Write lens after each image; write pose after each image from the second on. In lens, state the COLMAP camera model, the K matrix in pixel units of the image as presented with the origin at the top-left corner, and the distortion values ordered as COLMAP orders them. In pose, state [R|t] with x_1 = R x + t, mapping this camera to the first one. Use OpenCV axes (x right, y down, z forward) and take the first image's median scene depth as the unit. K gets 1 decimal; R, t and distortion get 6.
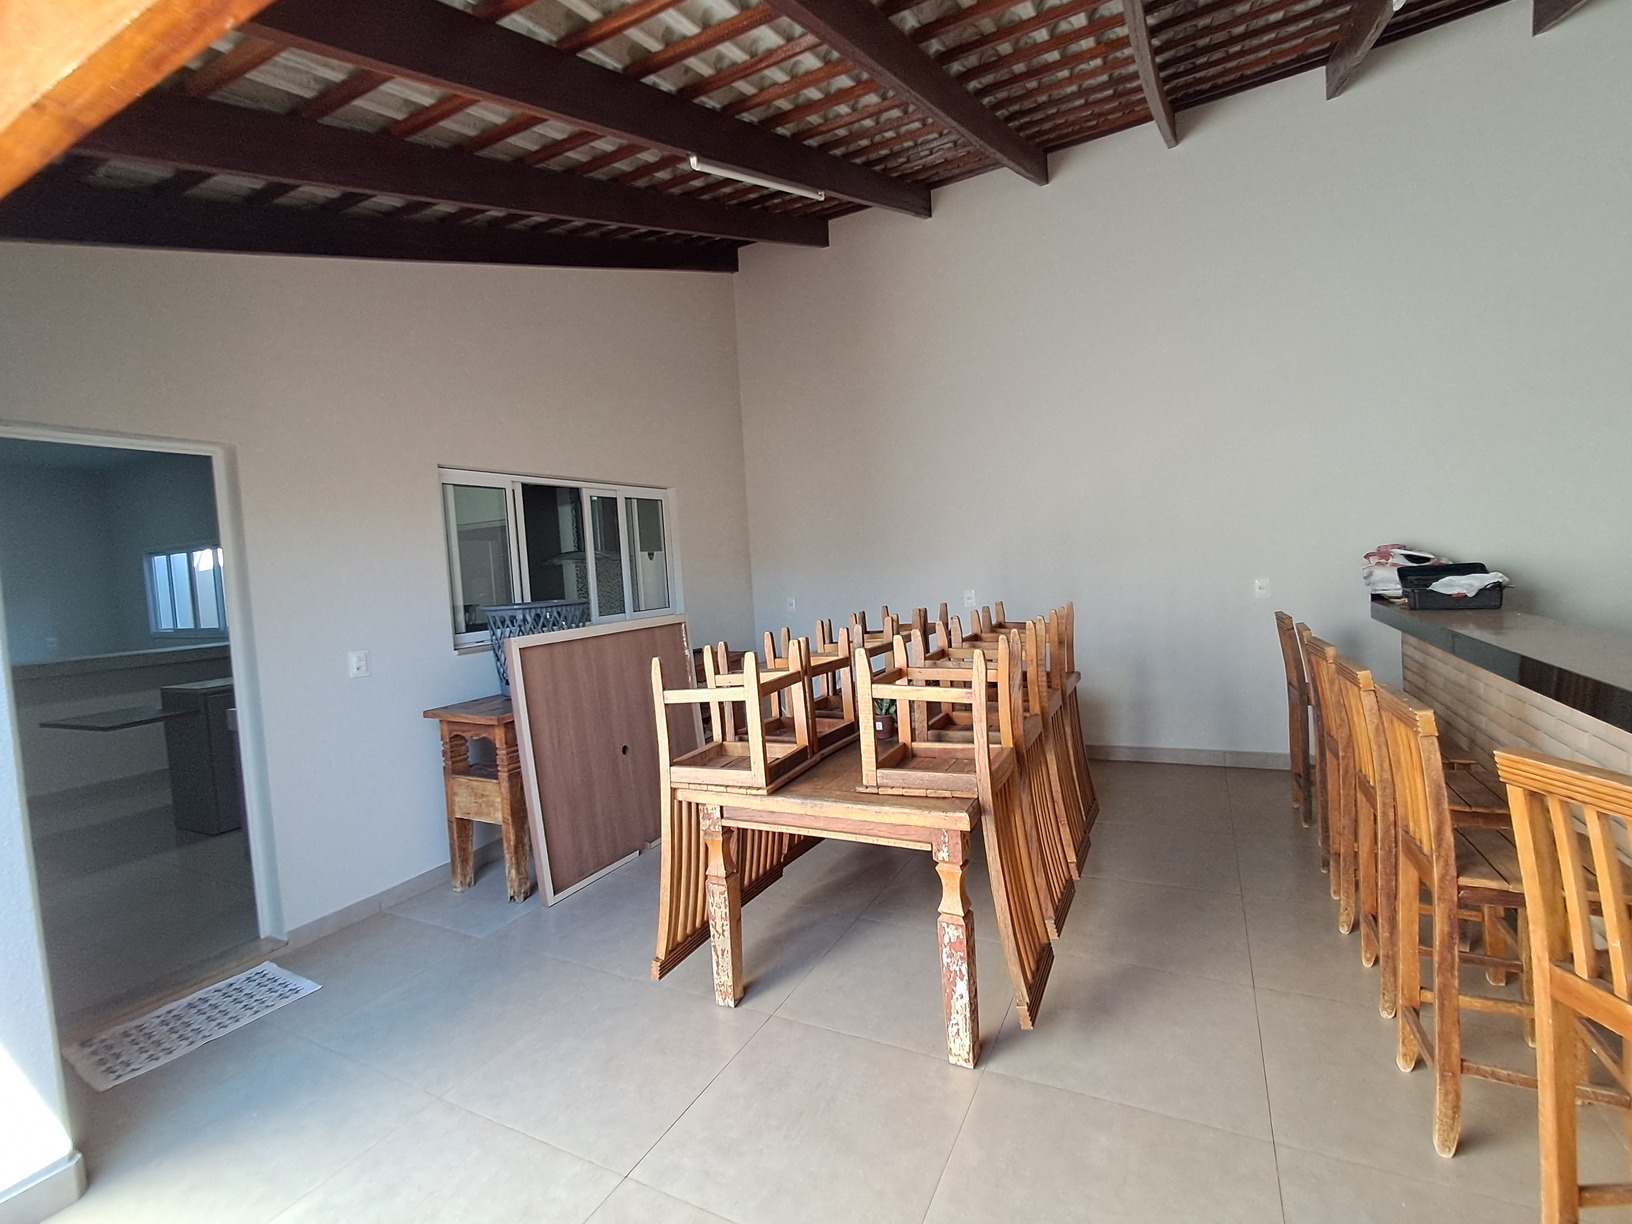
lens RADIAL K [[739.1, 0, 813.3], [0, 739.1, 609.2], [0, 0, 1]] dist [0.006391, 0.000751]
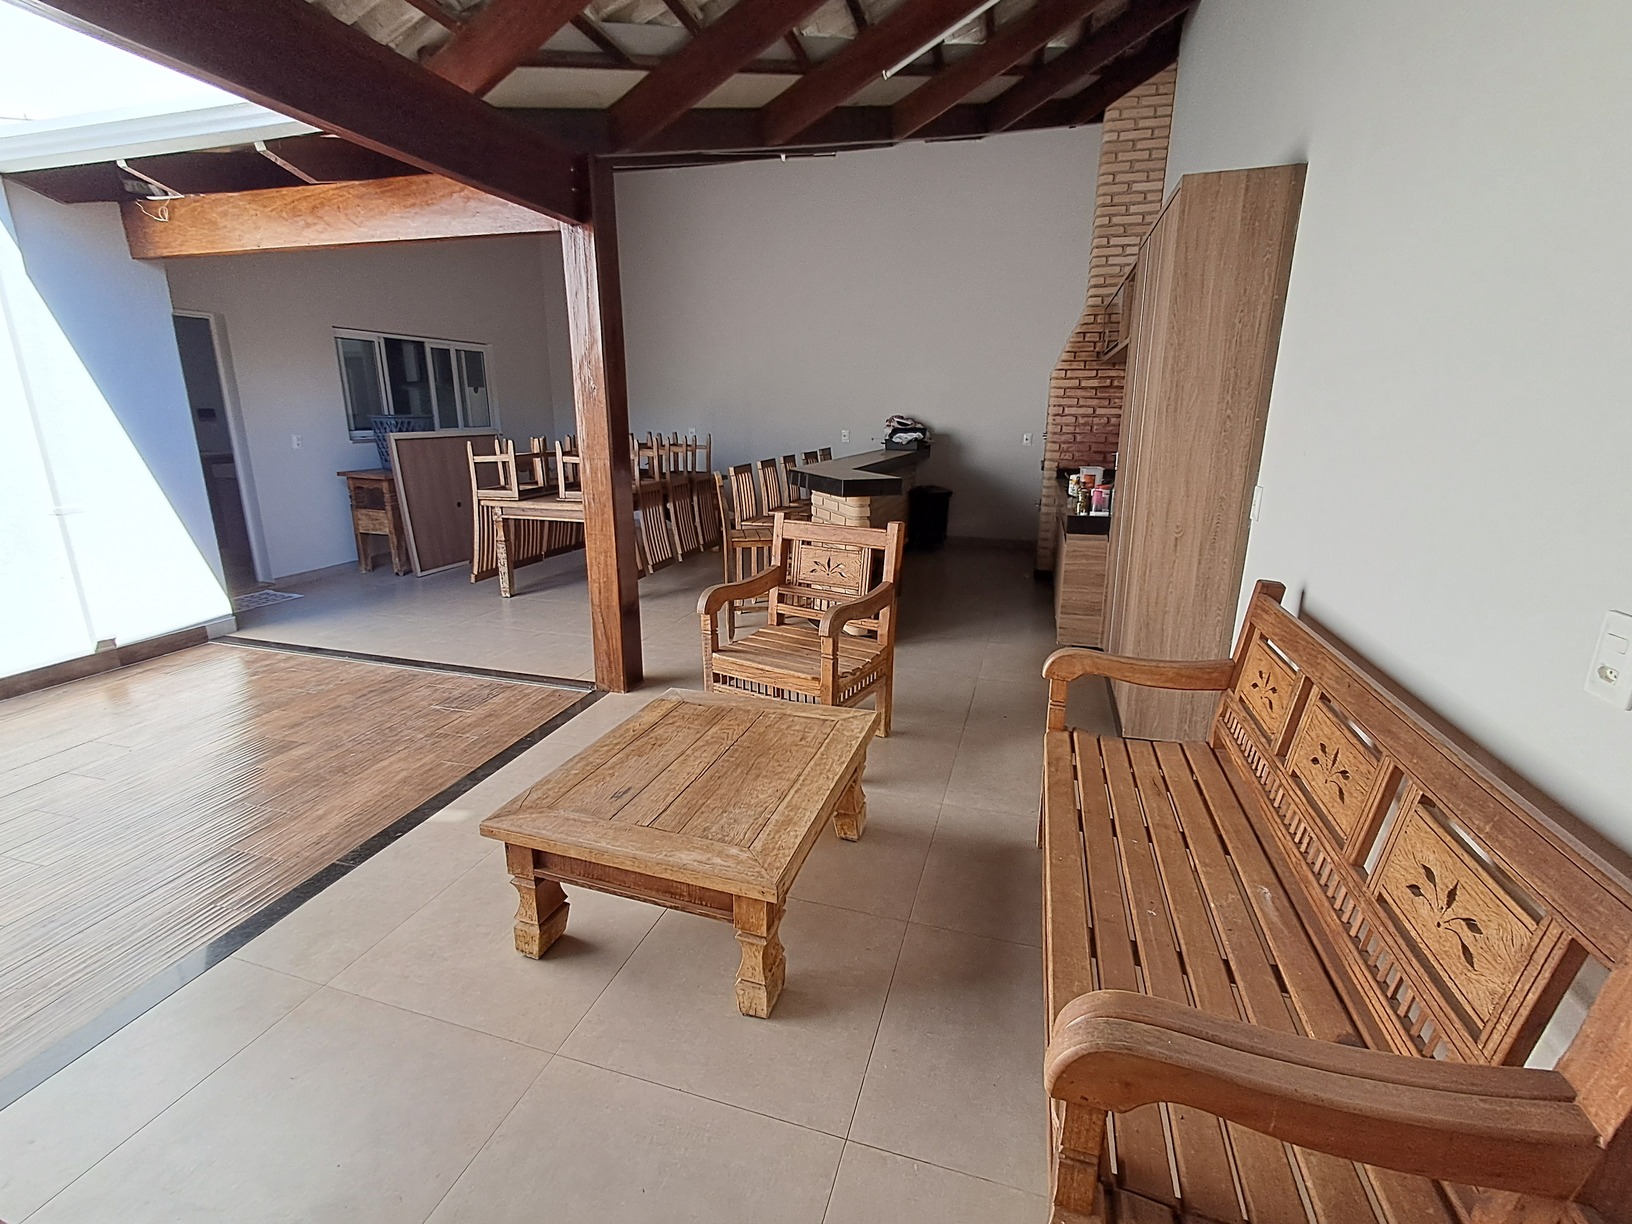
lens RADIAL K [[739.1, 0, 818.6], [0, 739.1, 599.4], [0, 0, 1]] dist [0.006391, 0.000751]
pose [[0.981136, 0.021838, 0.192080, 0.284617], [-0.057855, 0.981230, 0.183960, 0.042634], [-0.184457, -0.191602, 0.963983, -1.019552]]
